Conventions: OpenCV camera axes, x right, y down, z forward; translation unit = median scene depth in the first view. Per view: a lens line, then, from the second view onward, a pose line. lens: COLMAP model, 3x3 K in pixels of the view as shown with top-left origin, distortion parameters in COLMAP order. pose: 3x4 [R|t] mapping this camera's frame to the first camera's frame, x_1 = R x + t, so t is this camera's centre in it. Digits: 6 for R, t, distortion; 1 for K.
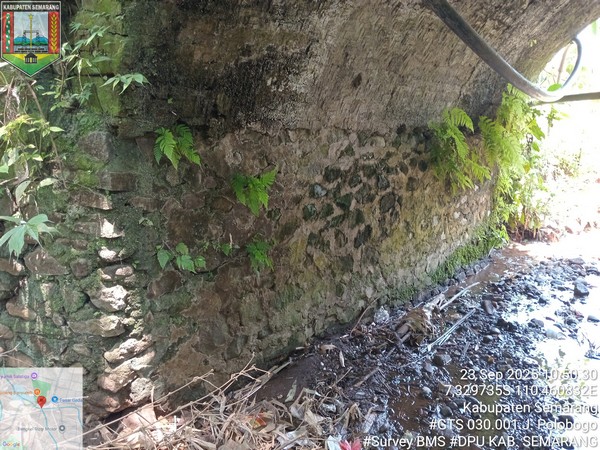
lens RADIAL K [[451.5, 0, 300.5], [0, 451.5, 226.0], [0, 0, 1]] dist [0.053341, -0.127650]
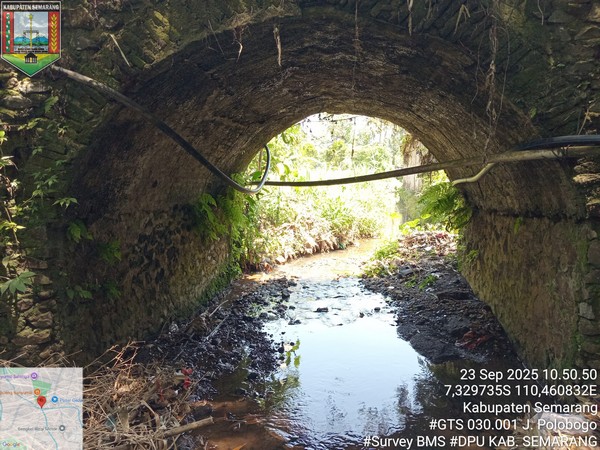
lens RADIAL K [[451.5, 0, 300.5], [0, 451.5, 226.0], [0, 0, 1]] dist [0.053341, -0.127650]
pose [[0.834147, -0.060992, 0.548160, -0.291048], [0.123530, 0.989278, -0.077905, 0.033067], [-0.537531, 0.132699, 0.832737, -0.565661]]
